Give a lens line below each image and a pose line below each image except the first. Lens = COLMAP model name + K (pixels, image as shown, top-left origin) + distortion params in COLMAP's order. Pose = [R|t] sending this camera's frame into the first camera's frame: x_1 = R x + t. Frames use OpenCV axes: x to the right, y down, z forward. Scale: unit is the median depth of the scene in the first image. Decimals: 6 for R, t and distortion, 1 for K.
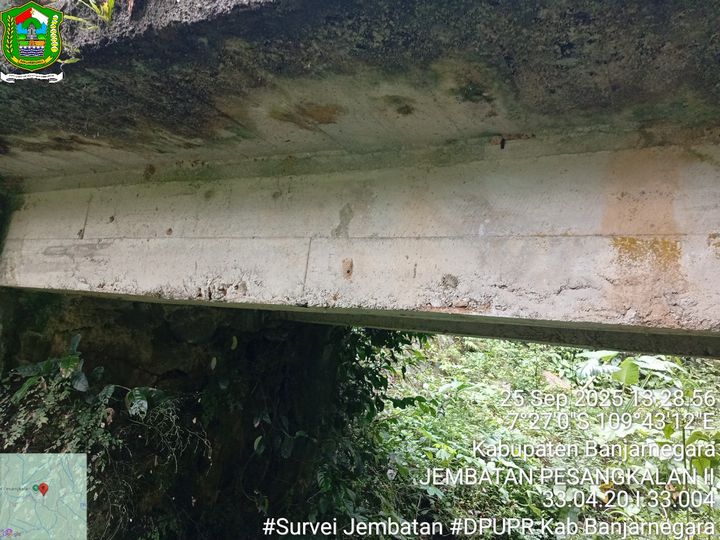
lens RADIAL K [[554.9, 0, 356.6], [0, 554.9, 268.1], [0, 0, 1]] dist [0.068716, -0.150929]
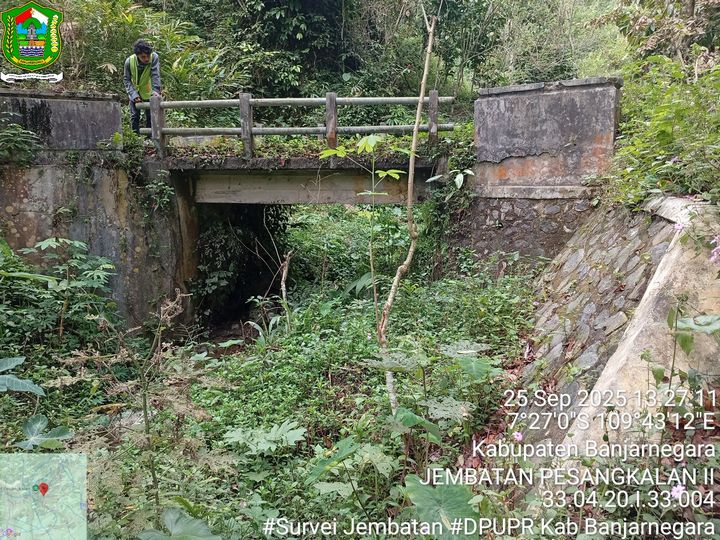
lens RADIAL K [[554.9, 0, 360.2], [0, 554.9, 274.4], [0, 0, 1]] dist [0.068716, -0.150929]
pose [[0.935012, -0.144142, 0.324001, -0.618525], [0.038800, 0.949761, 0.310561, -0.412070], [-0.352488, -0.277807, 0.893630, -1.834100]]
